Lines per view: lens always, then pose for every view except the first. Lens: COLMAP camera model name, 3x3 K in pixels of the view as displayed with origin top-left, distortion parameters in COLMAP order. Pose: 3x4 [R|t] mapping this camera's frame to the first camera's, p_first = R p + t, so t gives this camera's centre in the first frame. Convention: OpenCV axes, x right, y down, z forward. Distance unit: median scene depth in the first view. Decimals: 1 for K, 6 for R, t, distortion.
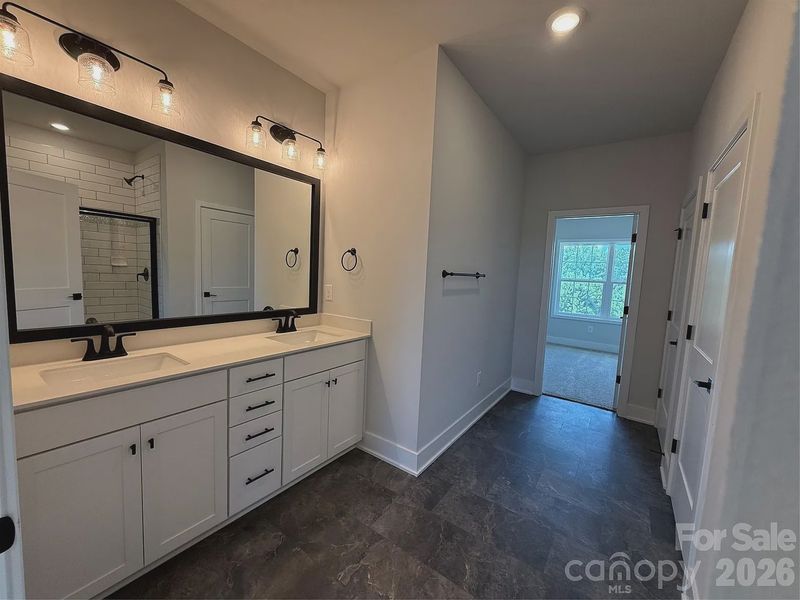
lens RADIAL K [[320.1, 0, 399.7], [0, 320.1, 303.1], [0, 0, 1]] dist [0.001162, 0.000325]
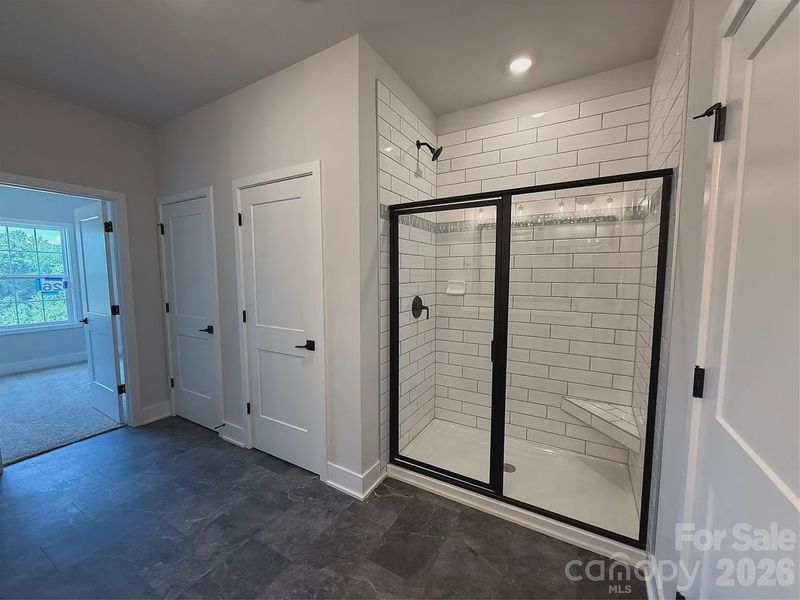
lens RADIAL K [[320.1, 0, 403.1], [0, 320.1, 301.7], [0, 0, 1]] dist [0.001162, 0.000325]
pose [[-0.100254, -0.128373, 0.986646, -0.245210], [0.096025, 0.985764, 0.138015, -0.048714], [-0.990317, 0.108579, -0.086500, 0.311822]]
